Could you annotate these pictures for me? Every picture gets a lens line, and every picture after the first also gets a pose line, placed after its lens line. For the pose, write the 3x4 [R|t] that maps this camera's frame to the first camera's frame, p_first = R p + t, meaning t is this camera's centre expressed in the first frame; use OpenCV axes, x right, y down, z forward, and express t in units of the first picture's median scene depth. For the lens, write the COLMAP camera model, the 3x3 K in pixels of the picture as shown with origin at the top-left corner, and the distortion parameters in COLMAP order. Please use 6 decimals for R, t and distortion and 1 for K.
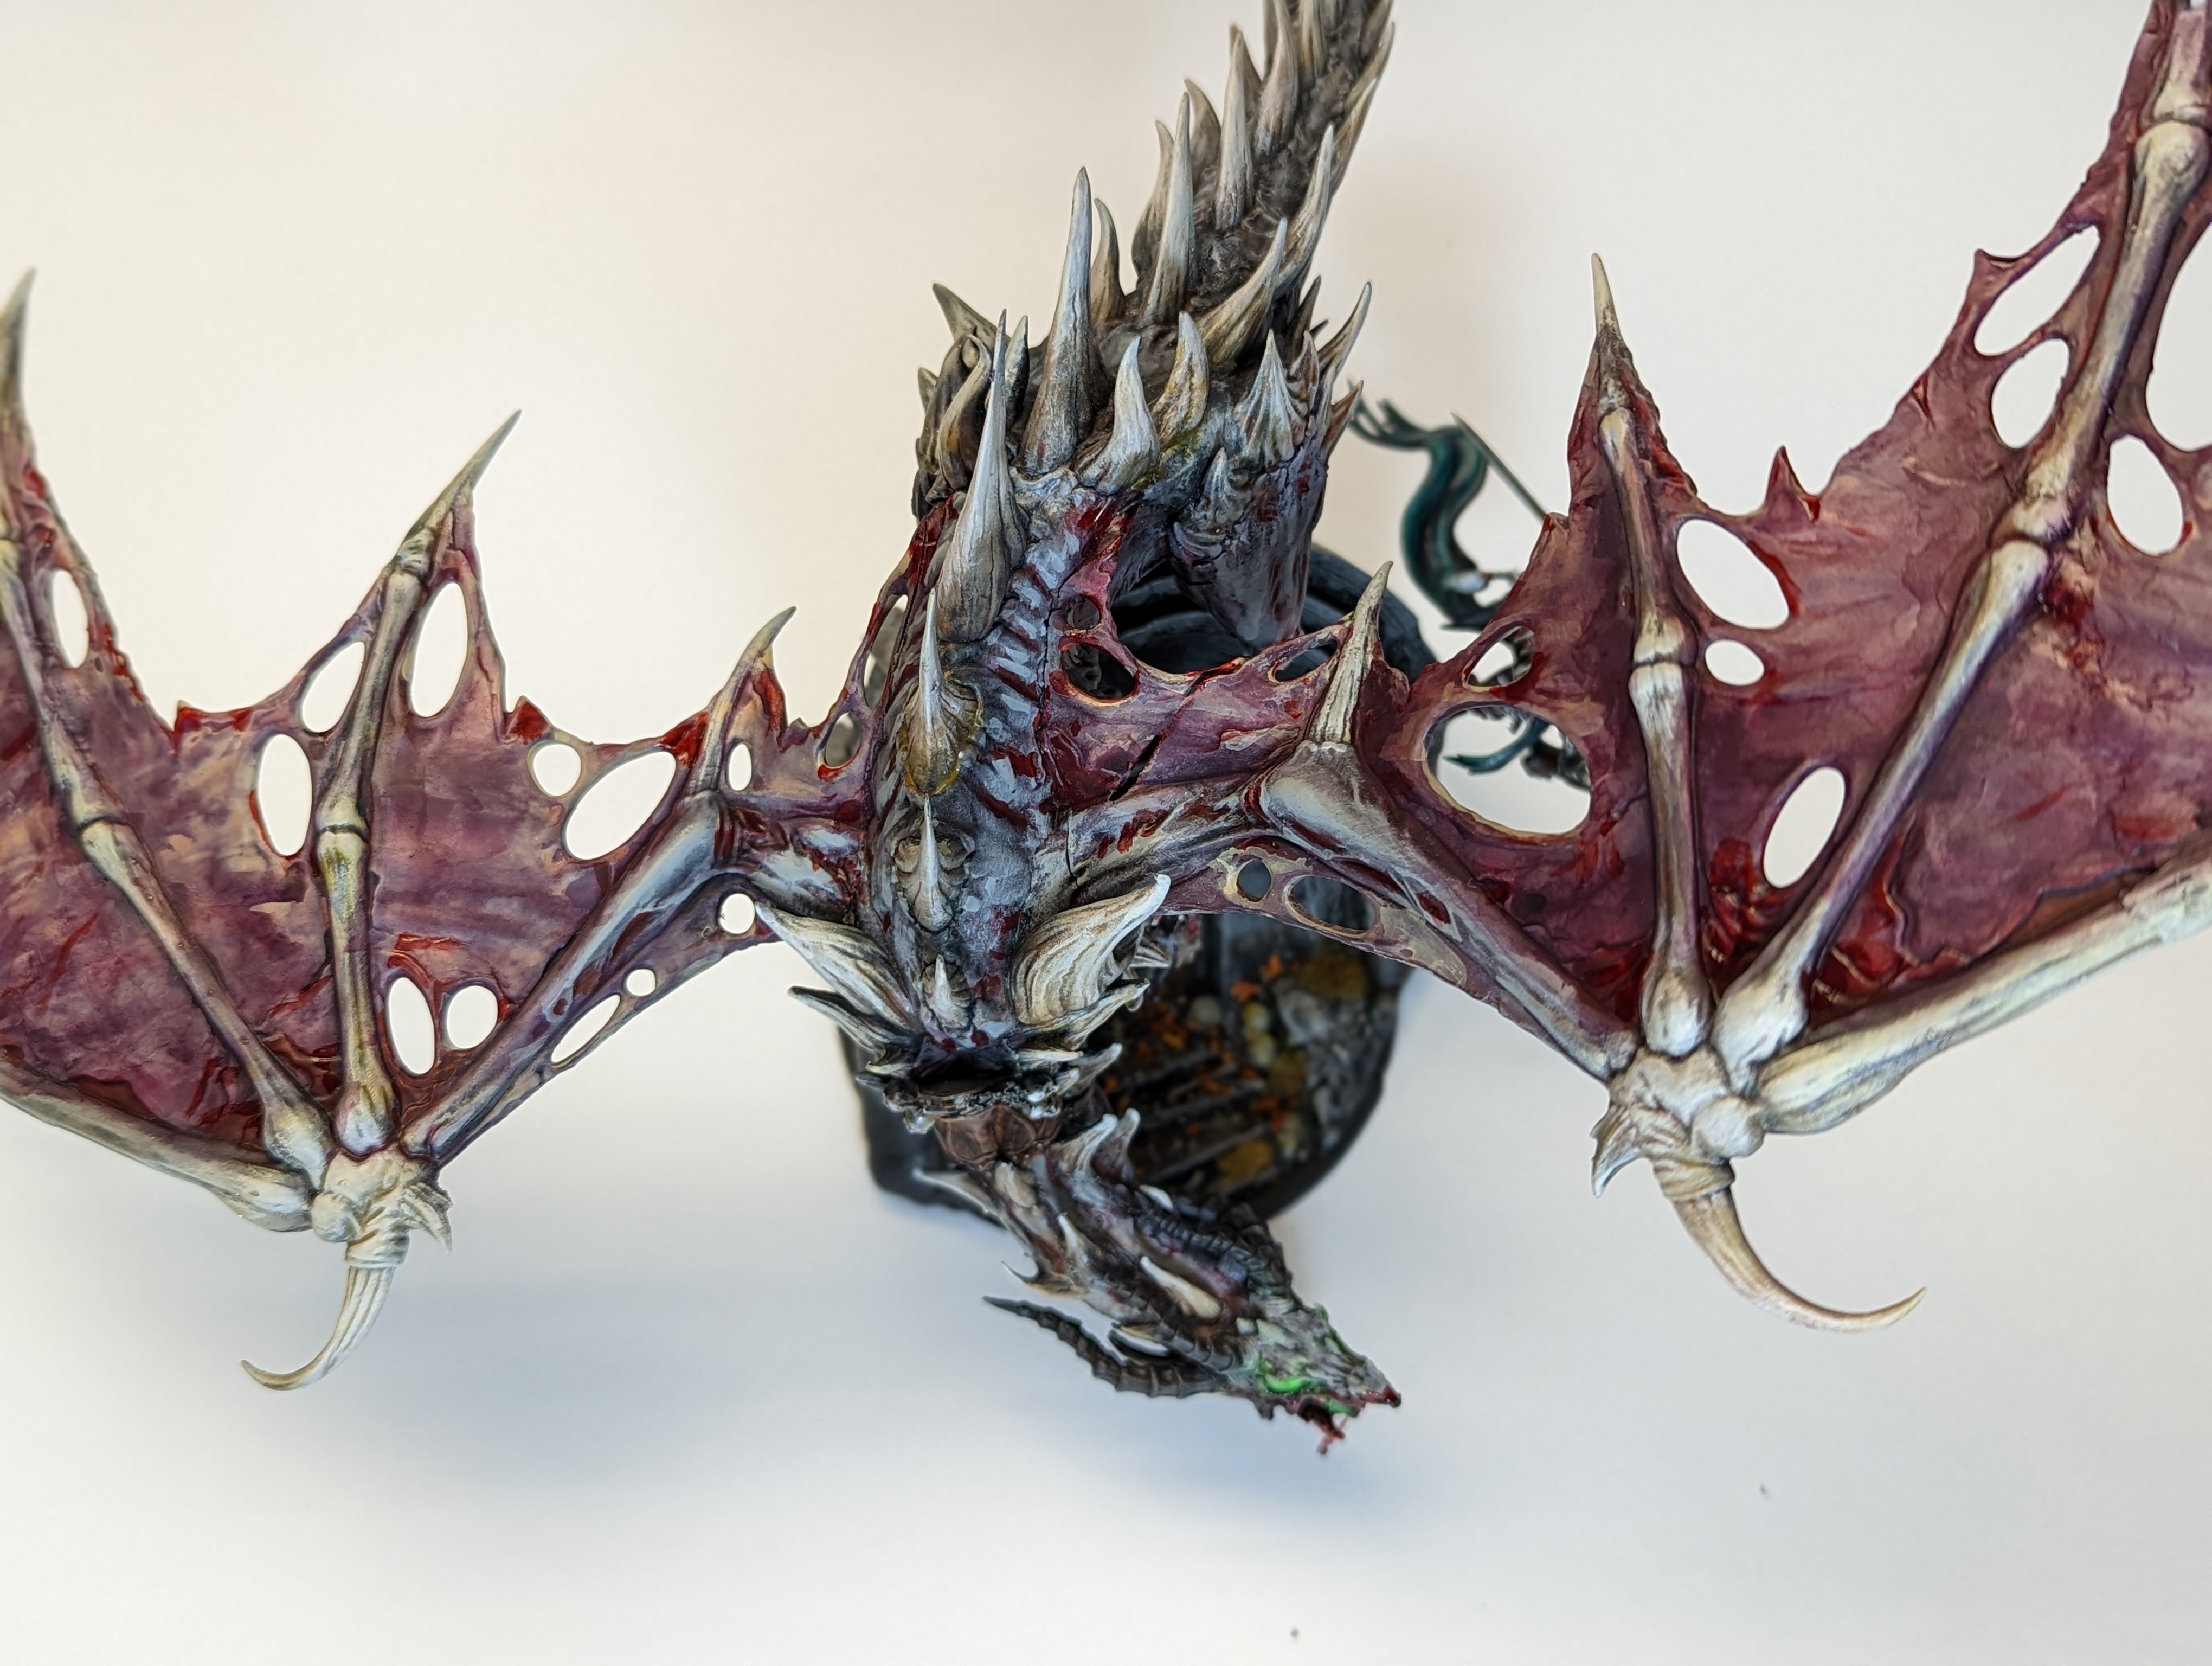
lens RADIAL K [[2523.8, 0, 1108.8], [0, 2523.8, 839.0], [0, 0, 1]] dist [-0.028066, 0.000000]
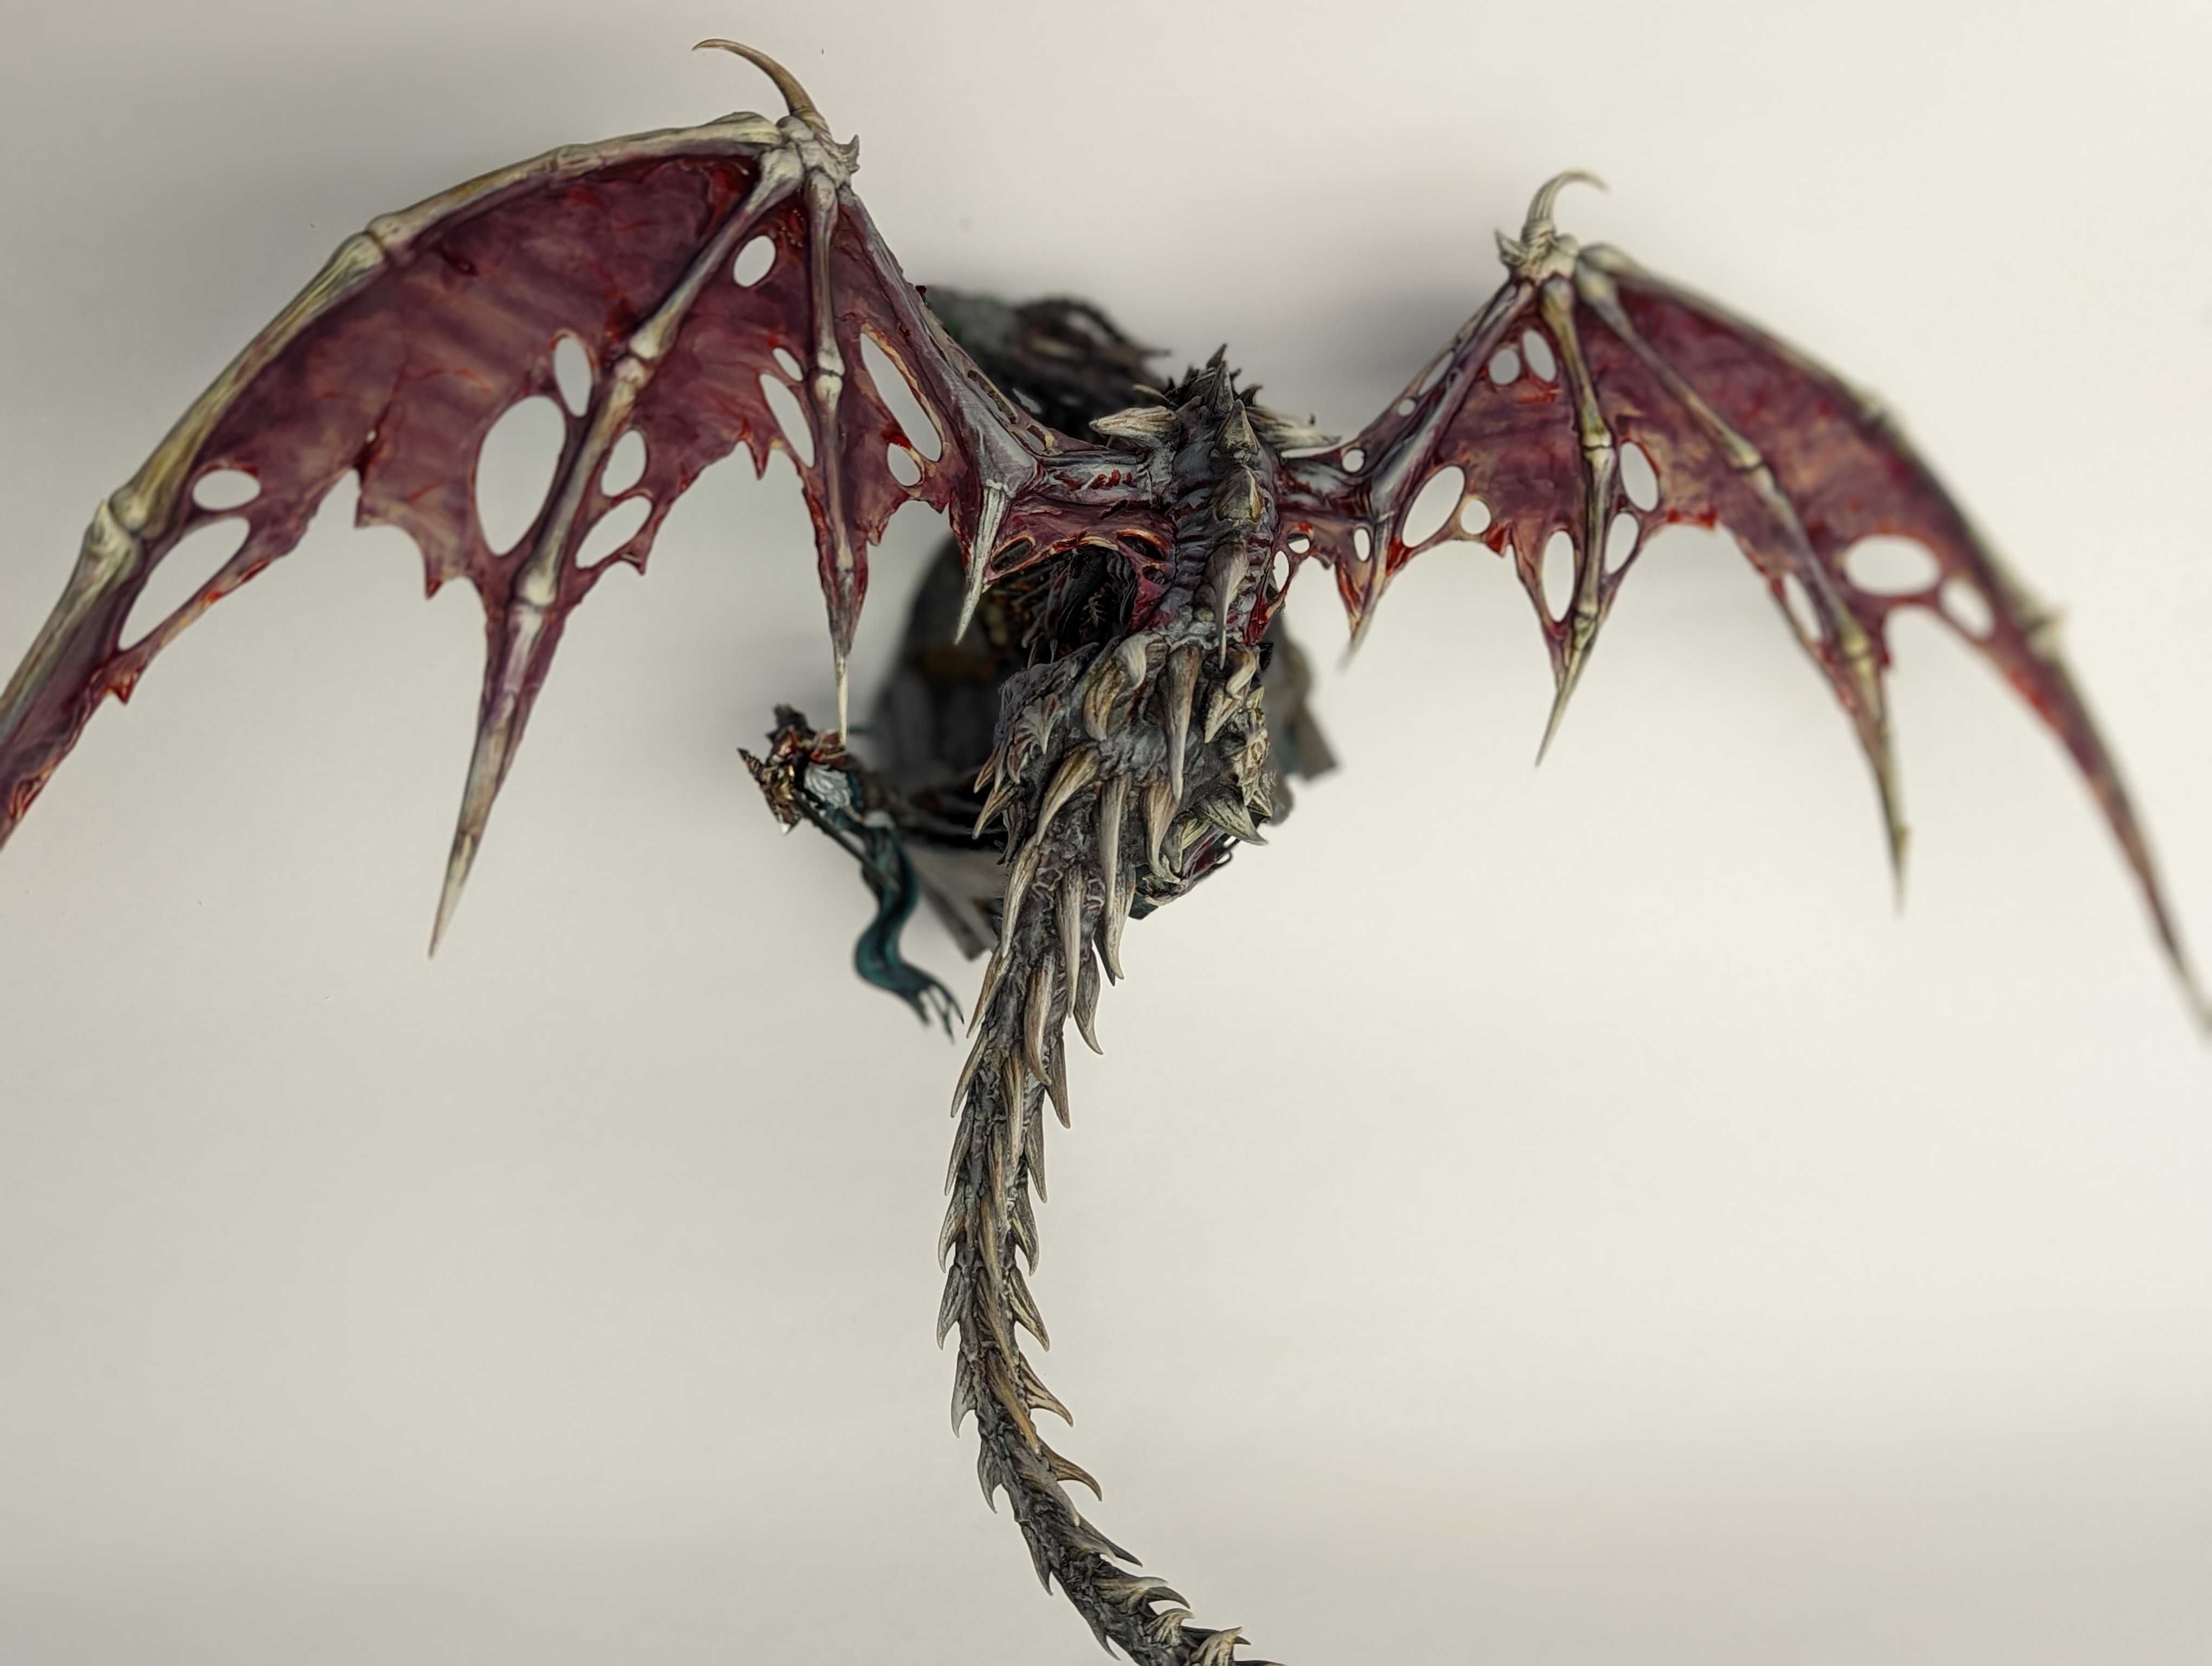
lens RADIAL K [[2523.8, 0, 1104.9], [0, 2523.8, 833.9], [0, 0, 1]] dist [-0.028066, 0.000000]
pose [[-0.997380, 0.048859, -0.053342, 0.110776], [-0.067100, -0.900365, 0.429931, -0.896962], [-0.027021, 0.432384, 0.901285, -0.346991]]
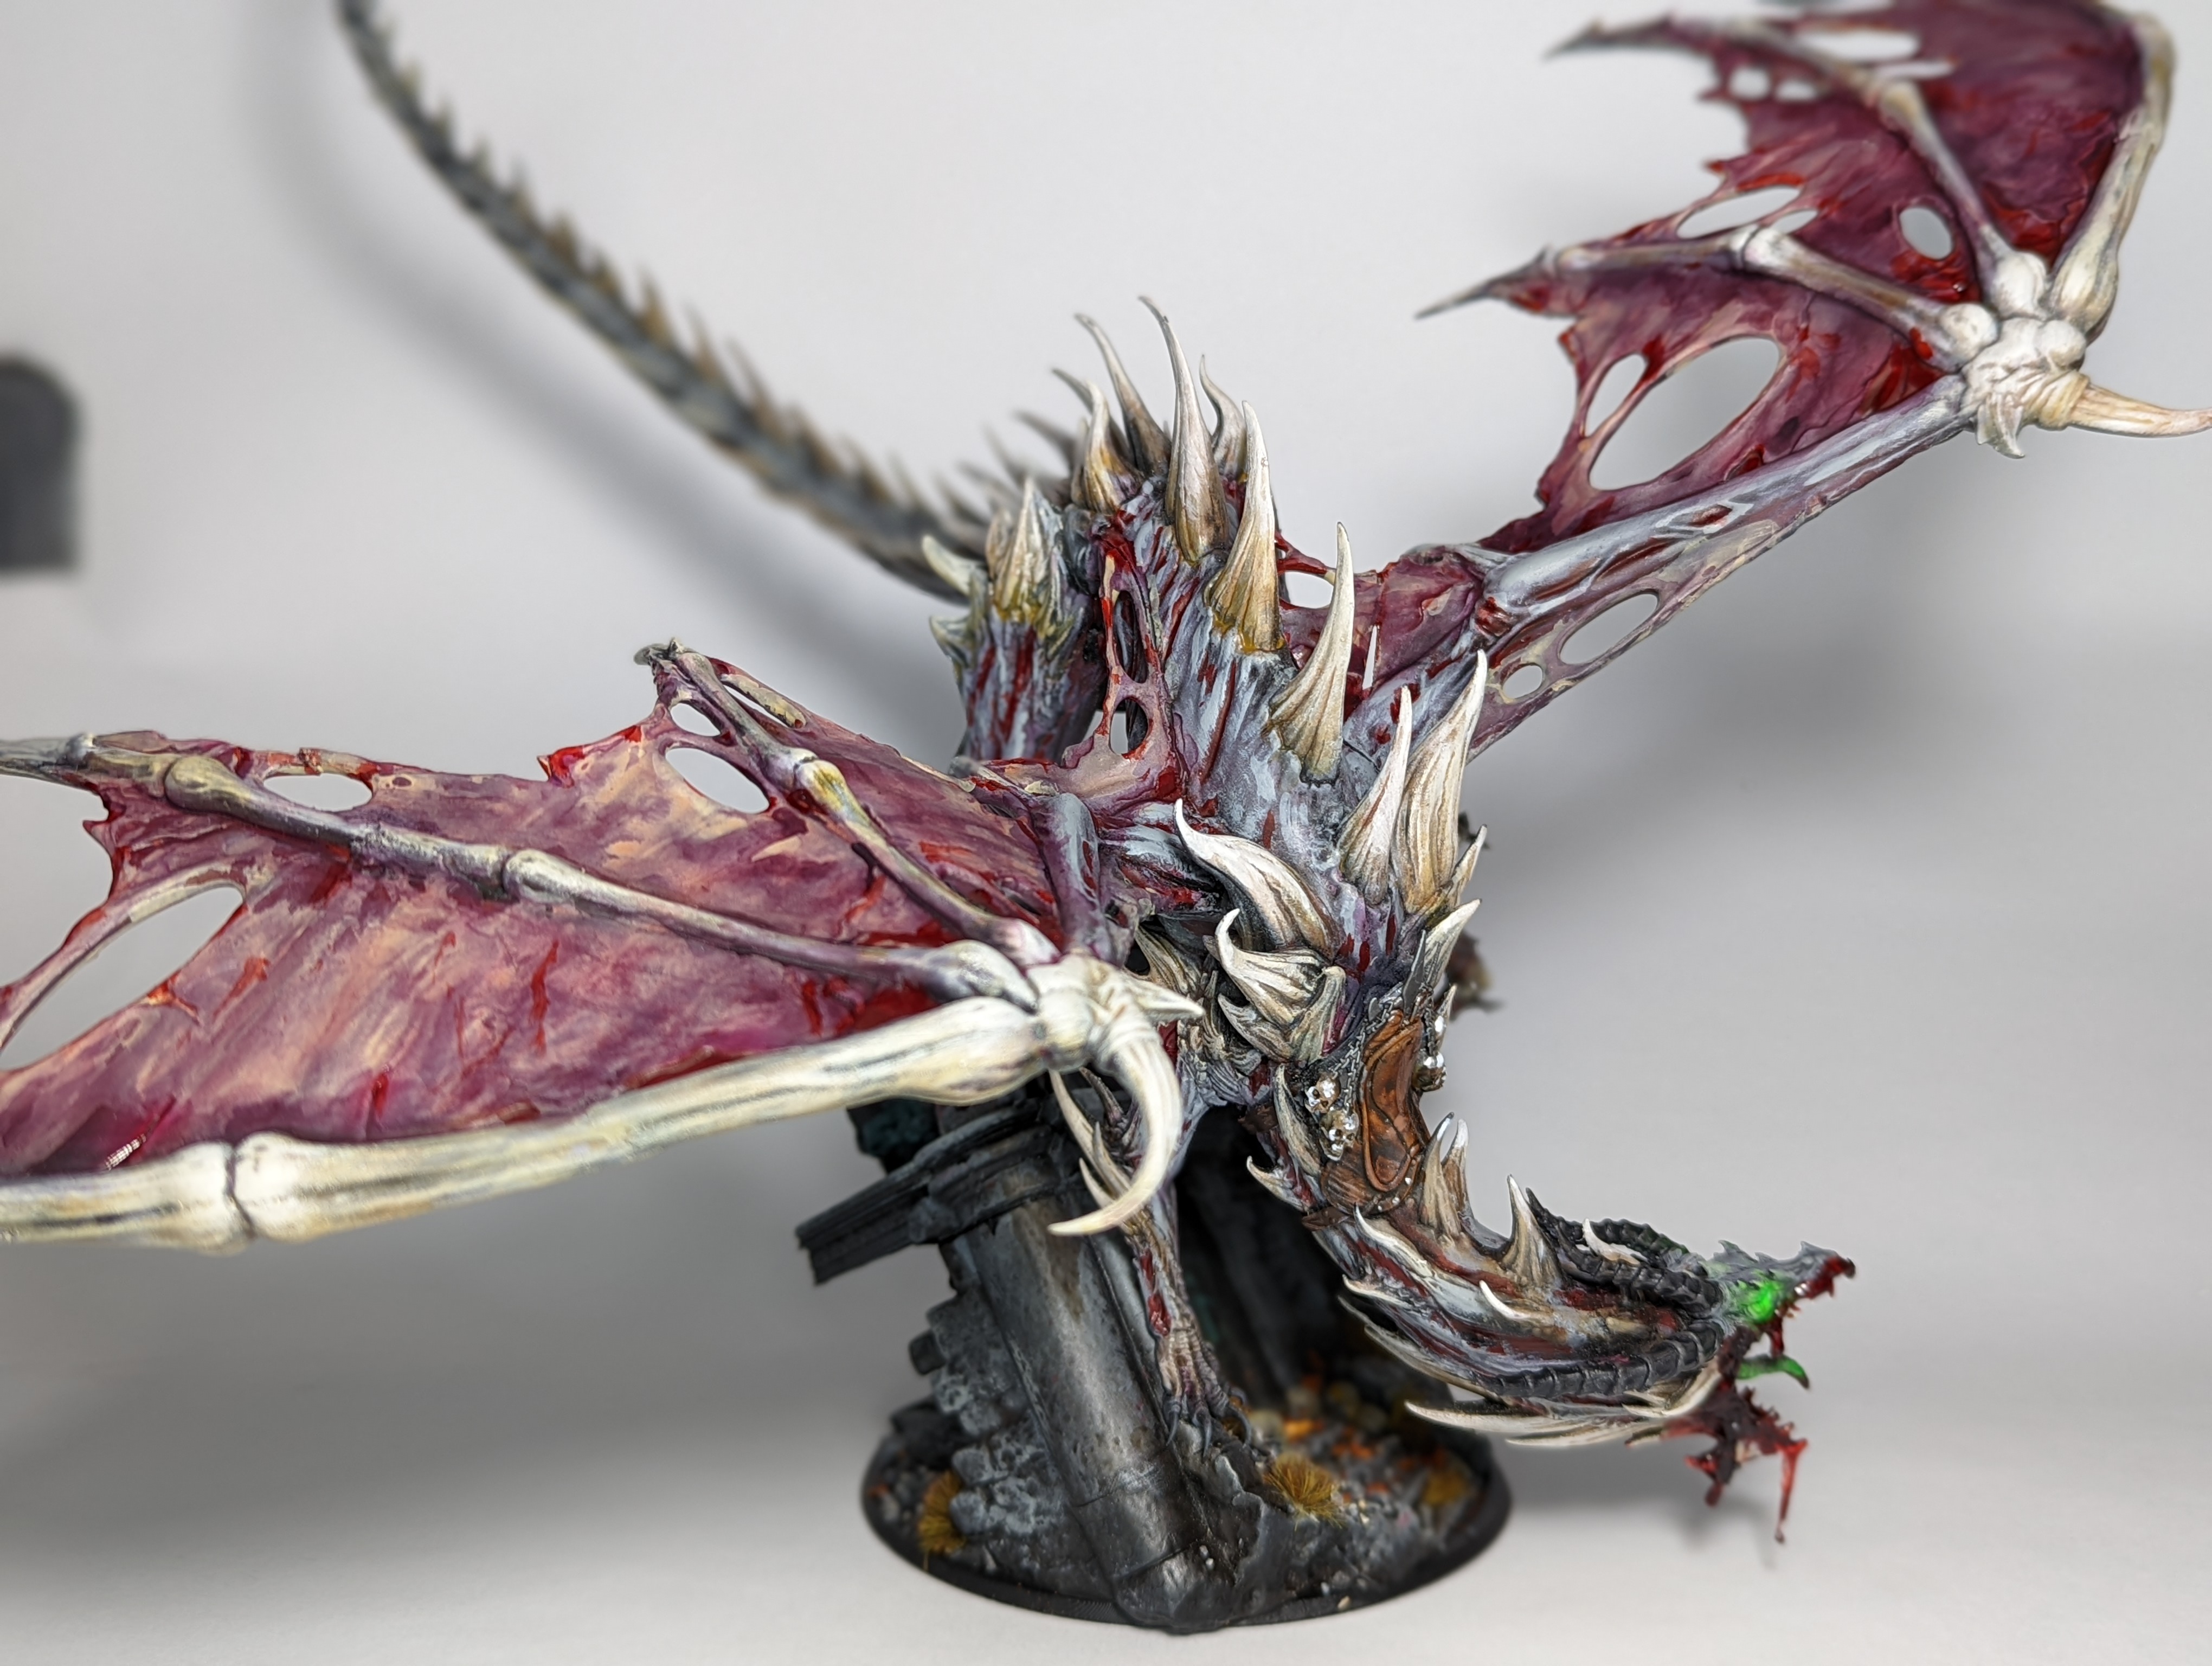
lens RADIAL K [[2523.8, 0, 1104.4], [0, 2523.8, 831.0], [0, 0, 1]] dist [-0.028066, 0.000000]
pose [[0.752930, -0.135709, 0.643956, -0.792021], [0.571718, 0.619507, -0.537912, 0.540417], [-0.325935, 0.773172, 0.544033, 0.497426]]
